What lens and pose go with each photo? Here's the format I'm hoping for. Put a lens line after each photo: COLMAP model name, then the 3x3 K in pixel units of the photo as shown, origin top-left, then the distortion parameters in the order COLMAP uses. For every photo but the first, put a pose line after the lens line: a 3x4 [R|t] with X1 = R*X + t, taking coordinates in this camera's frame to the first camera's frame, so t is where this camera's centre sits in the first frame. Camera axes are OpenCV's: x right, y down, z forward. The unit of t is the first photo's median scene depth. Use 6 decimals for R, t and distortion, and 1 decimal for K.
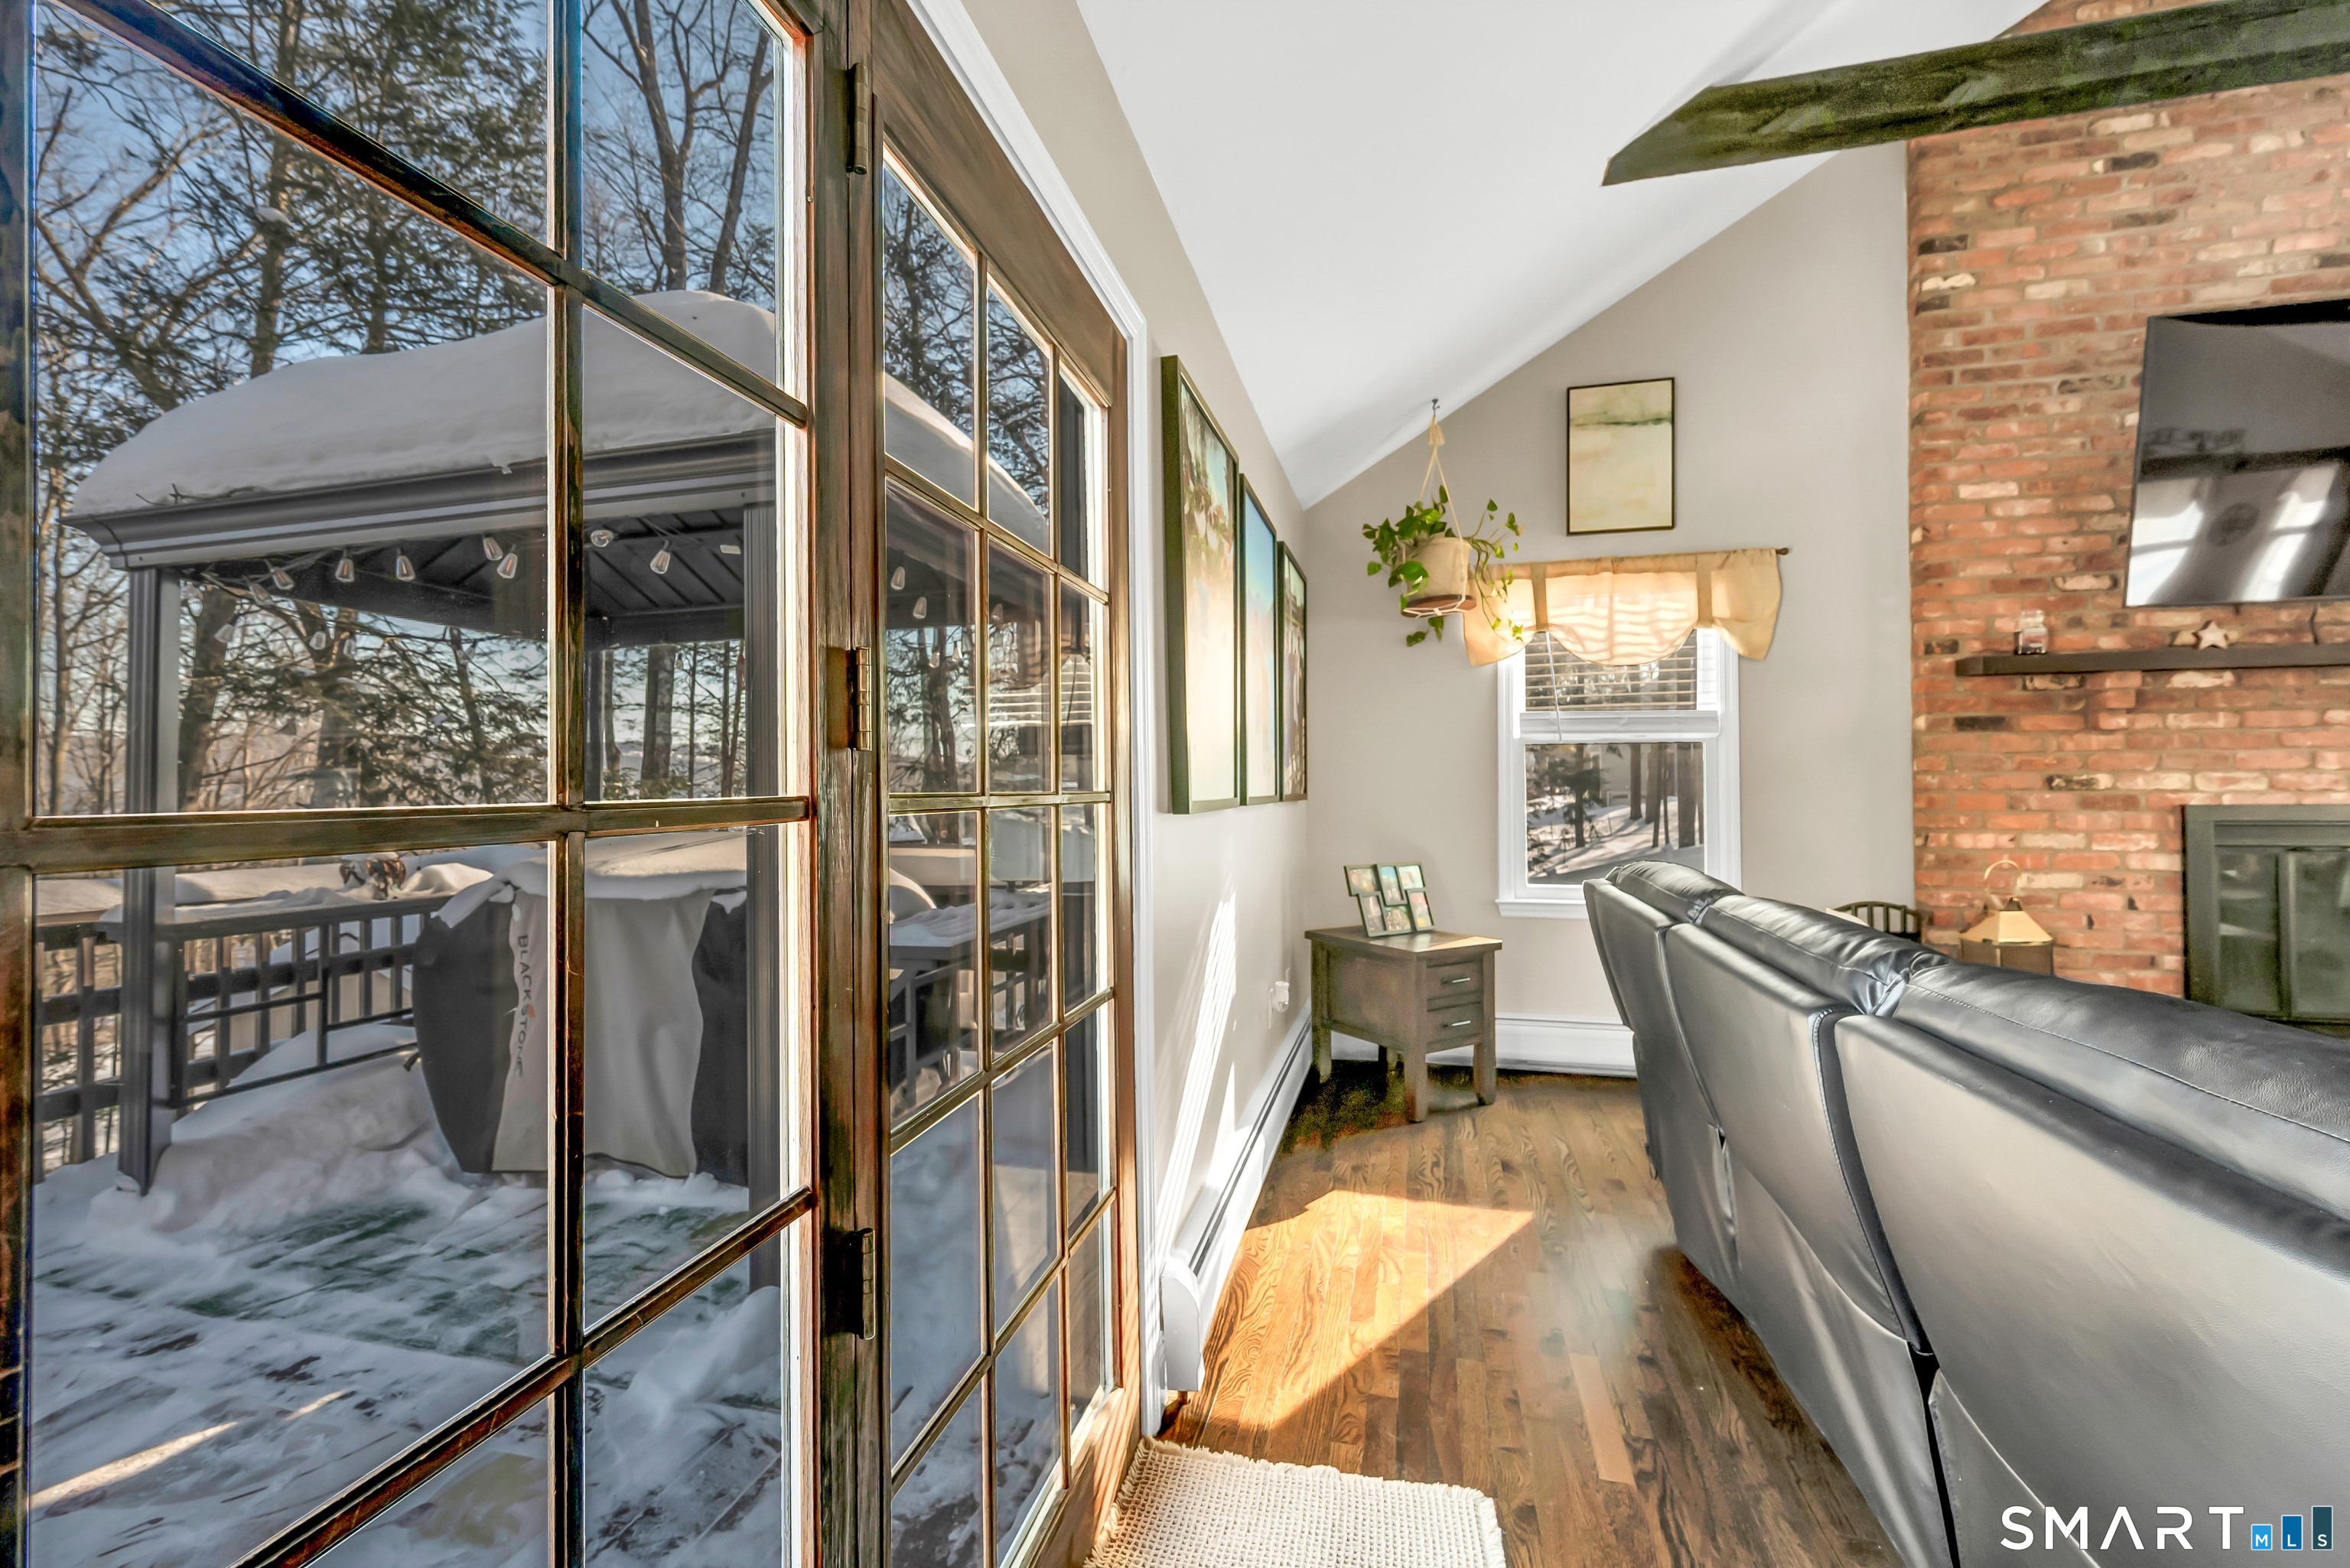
lens RADIAL K [[940.2, 0, 1181.0], [0, 940.2, 783.7], [0, 0, 1]] dist [0.001247, -0.000899]
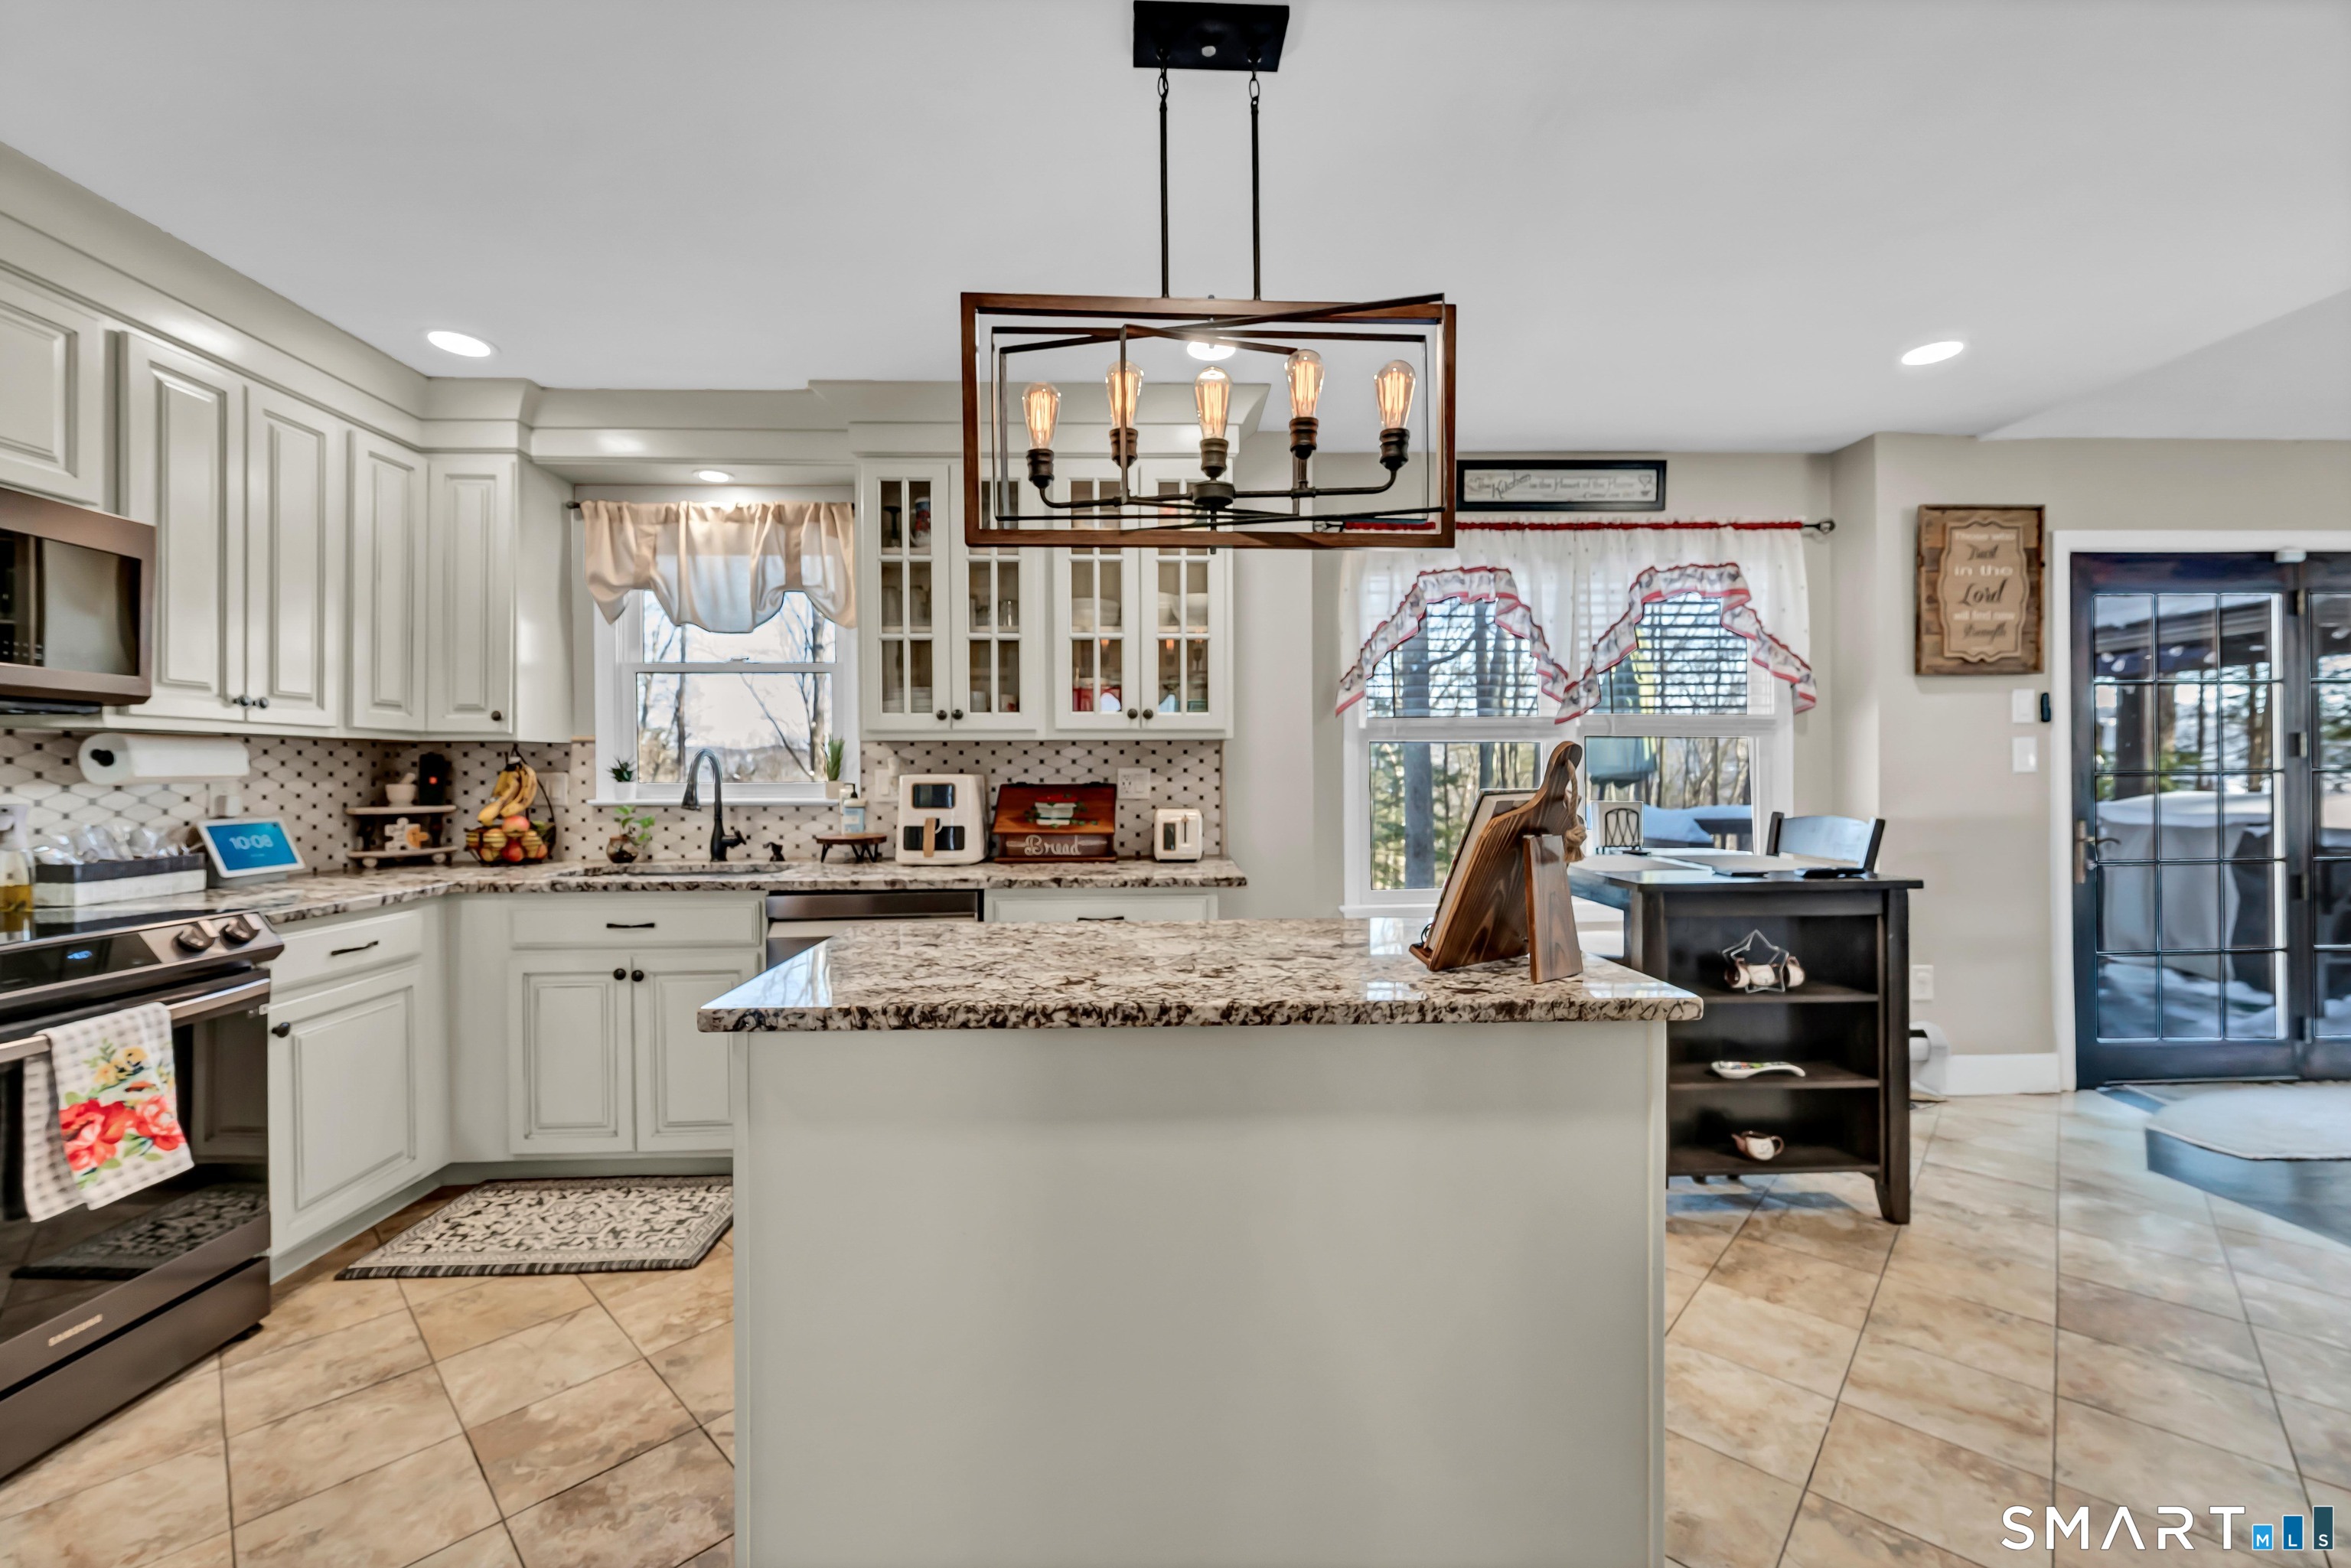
lens RADIAL K [[940.6, 0, 1169.7], [0, 940.6, 772.0], [0, 0, 1]] dist [0.001247, -0.000899]
pose [[0.264197, 0.004044, -0.964460, 0.545560], [0.009524, 0.999932, 0.006802, -0.011190], [0.964422, -0.010983, 0.264141, -1.148718]]
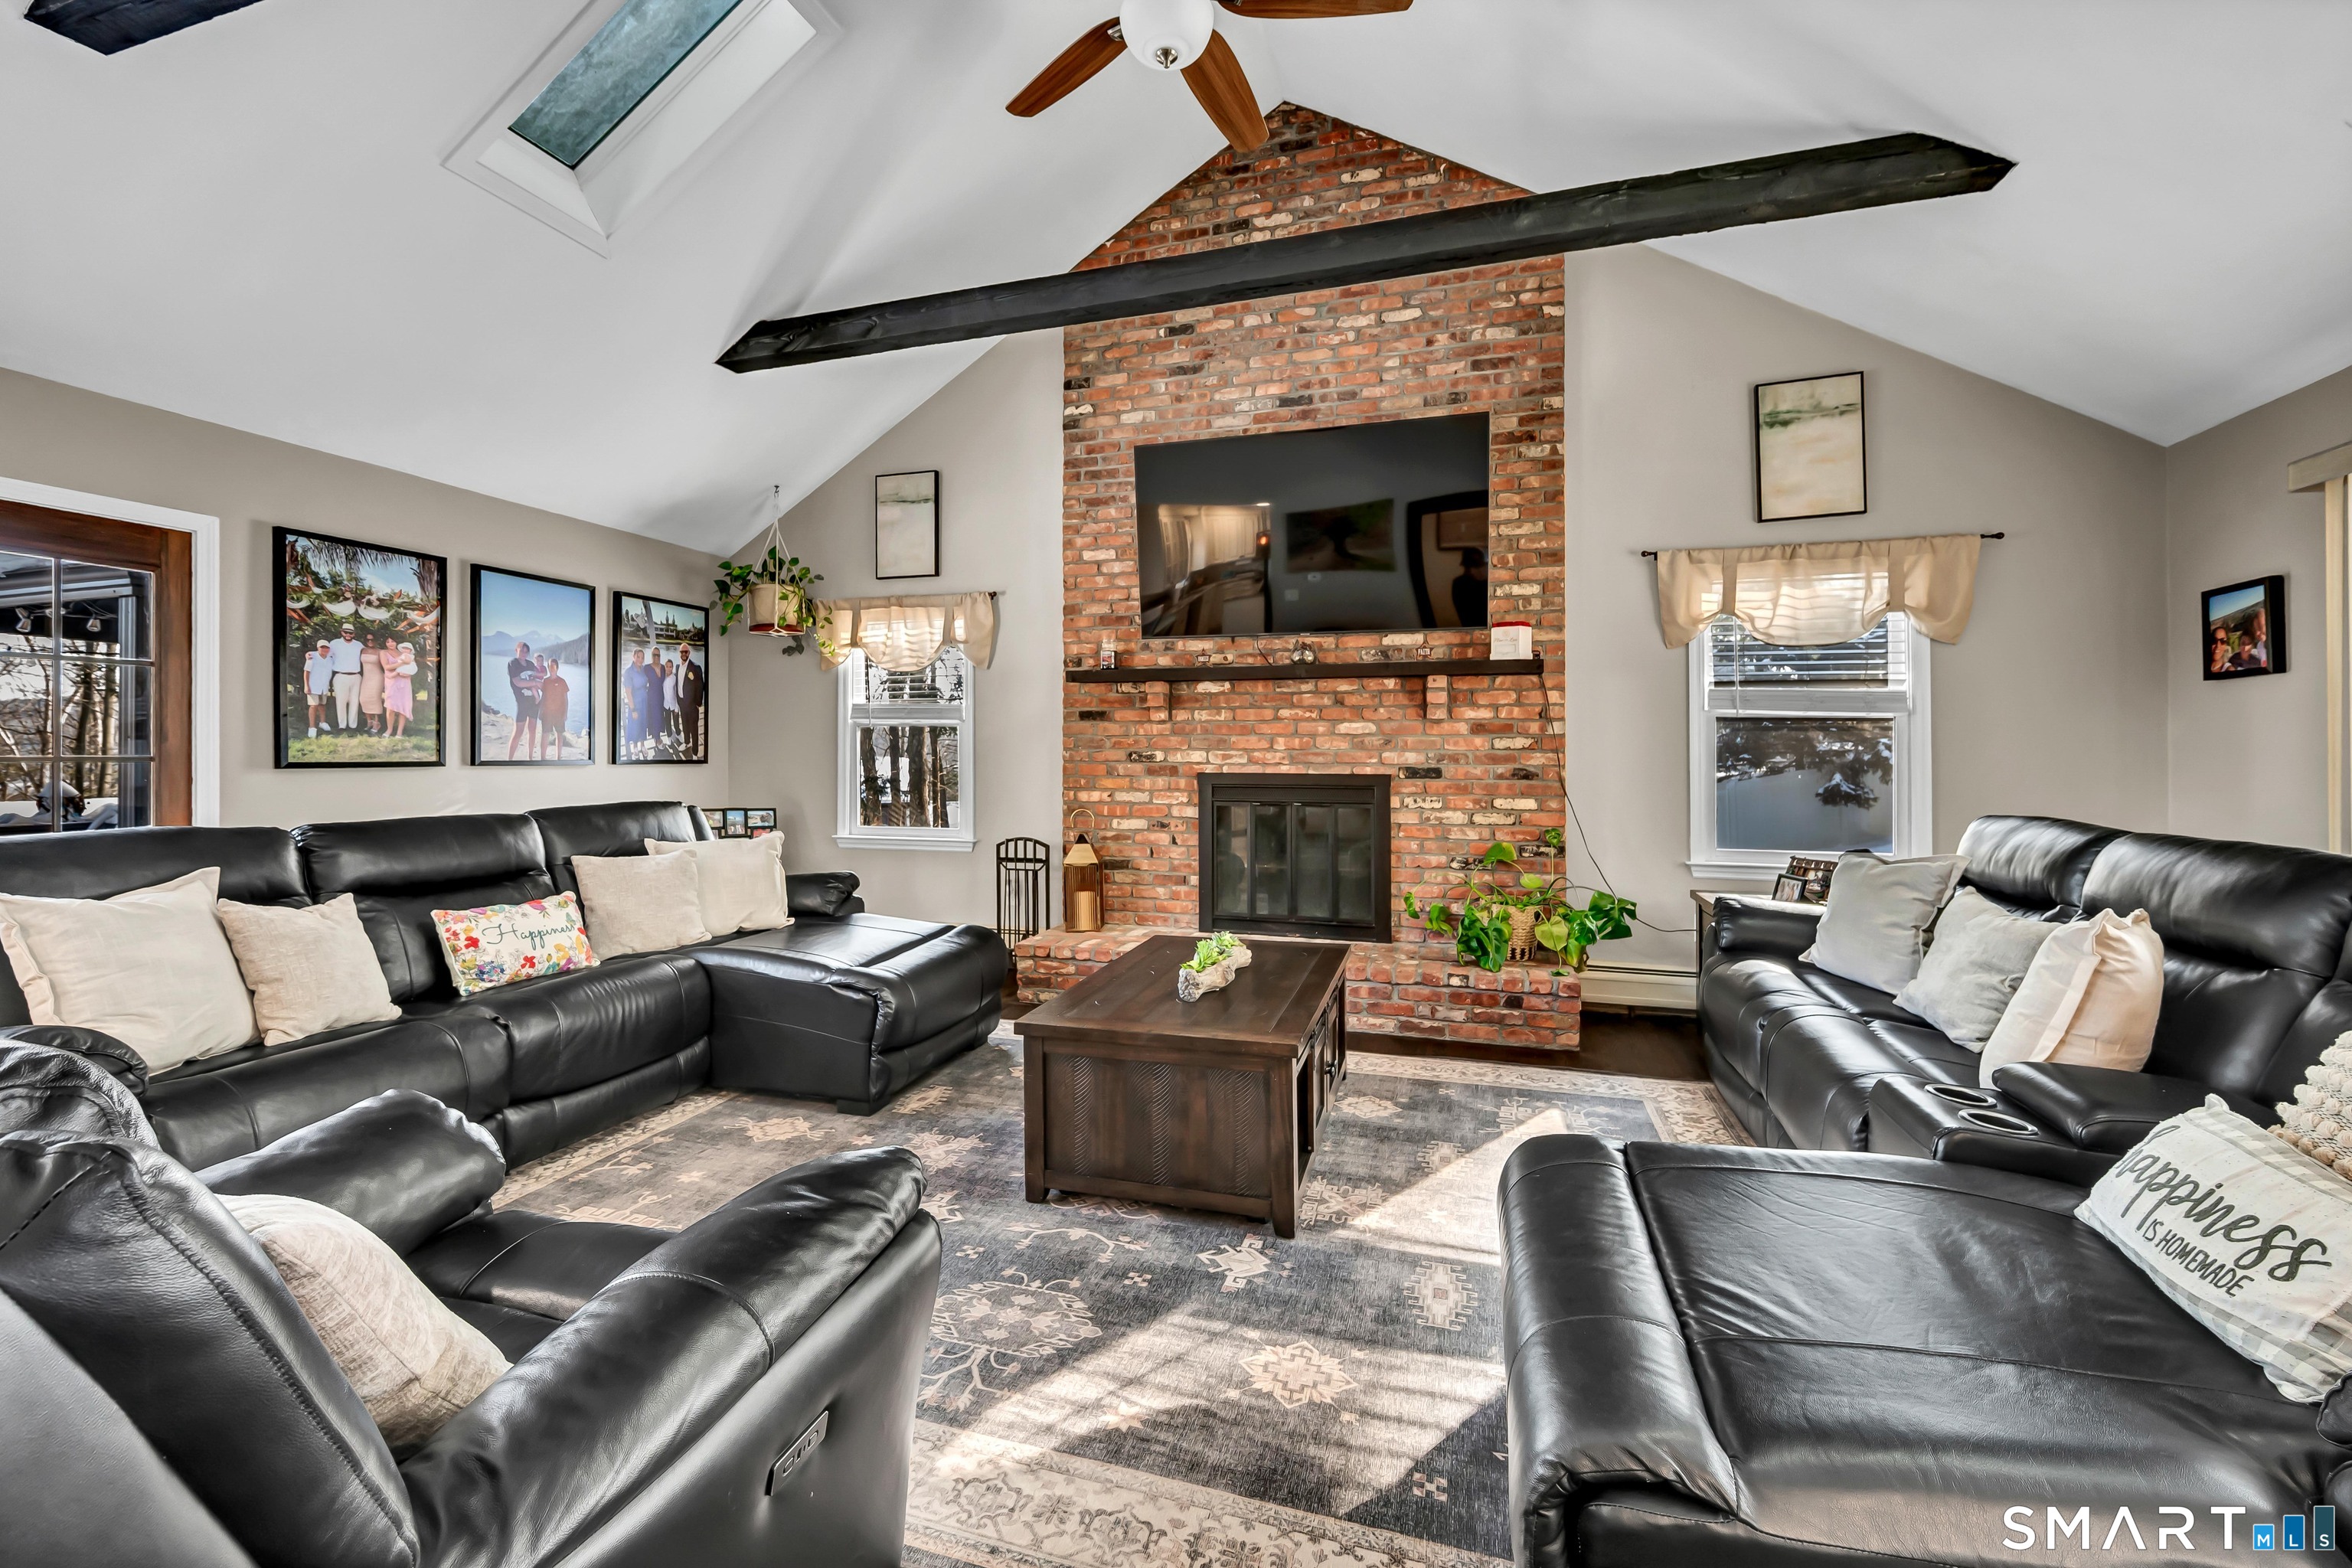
lens RADIAL K [[941.0, 0, 1164.3], [0, 941.0, 755.7], [0, 0, 1]] dist [0.001247, -0.000899]
pose [[0.998093, 0.009149, -0.061041, 0.999864], [-0.008718, 0.999935, 0.007323, -0.013246], [0.061104, -0.006777, 0.998108, -0.423174]]
